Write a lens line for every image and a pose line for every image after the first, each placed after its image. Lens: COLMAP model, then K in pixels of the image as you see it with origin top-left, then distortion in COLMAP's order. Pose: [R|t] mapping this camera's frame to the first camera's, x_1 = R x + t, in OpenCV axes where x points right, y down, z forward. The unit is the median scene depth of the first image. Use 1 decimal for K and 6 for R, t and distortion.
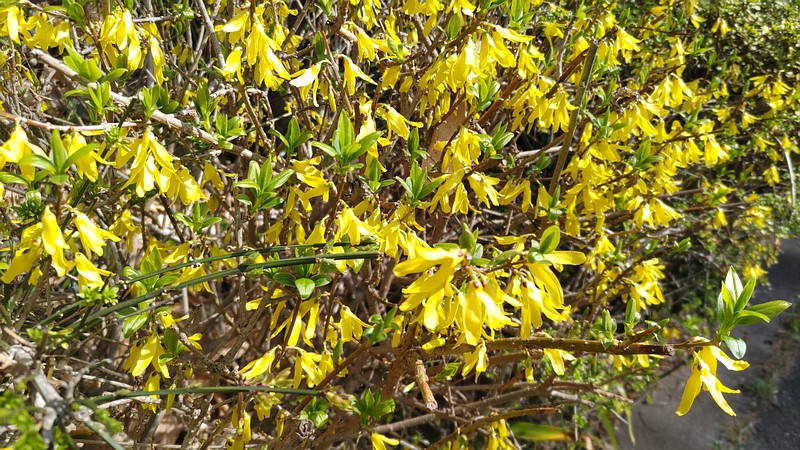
lens RADIAL K [[608.8, 0, 400.0], [0, 608.8, 225.0], [0, 0, 1]] dist [0.006352, 0.003204]
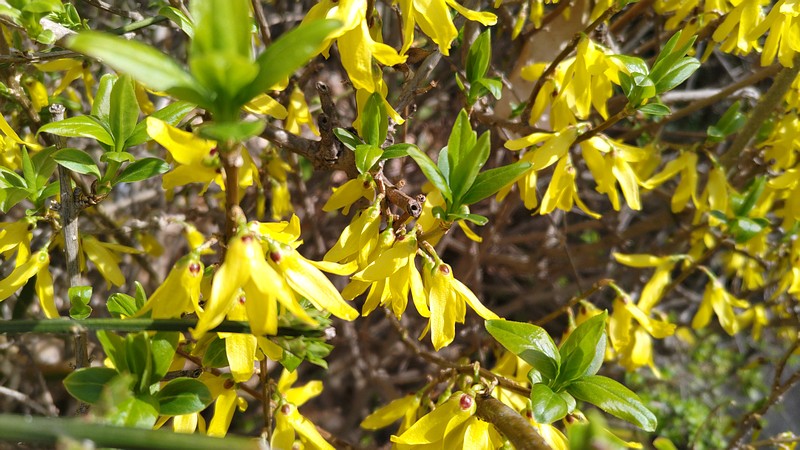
lens RADIAL K [[608.8, 0, 400.0], [0, 608.8, 225.0], [0, 0, 1]] dist [0.006352, 0.003204]
pose [[0.986270, 0.113878, -0.119598, 0.032698], [-0.096469, 0.985091, 0.142442, -0.068870], [0.134036, -0.128949, 0.982551, 0.486968]]
